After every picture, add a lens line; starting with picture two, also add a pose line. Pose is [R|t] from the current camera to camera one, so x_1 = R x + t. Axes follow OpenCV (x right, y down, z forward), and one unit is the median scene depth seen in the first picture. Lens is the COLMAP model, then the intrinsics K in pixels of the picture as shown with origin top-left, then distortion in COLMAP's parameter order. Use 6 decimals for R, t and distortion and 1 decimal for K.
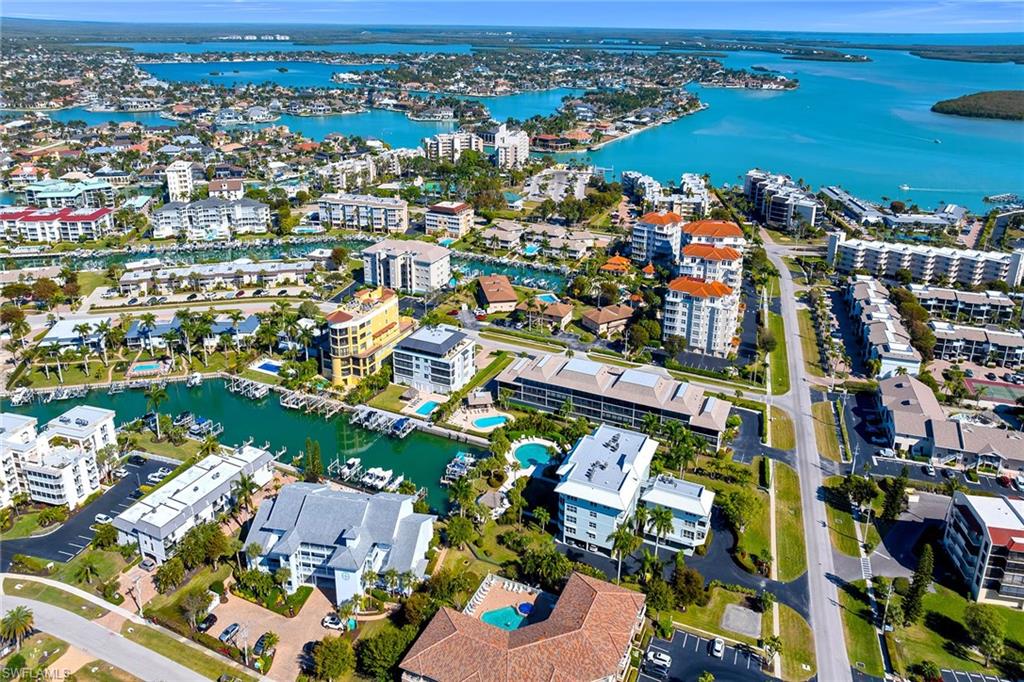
lens RADIAL K [[732.2, 0, 510.7], [0, 732.2, 248.6], [0, 0, 1]] dist [-0.022663, 0.002740]
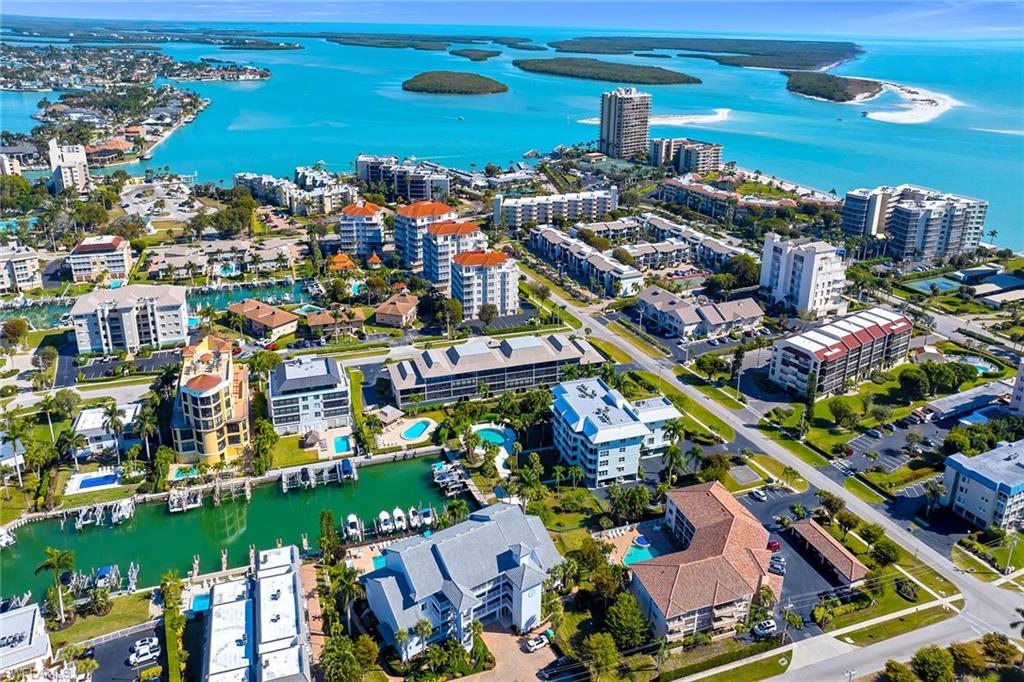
lens RADIAL K [[732.2, 0, 510.7], [0, 732.2, 248.6], [0, 0, 1]] dist [-0.022663, 0.002740]
pose [[0.727884, -0.202826, 0.655016, -0.440240], [0.193998, 0.977137, 0.086991, -0.050452], [-0.657685, 0.063753, 0.750591, 0.143552]]
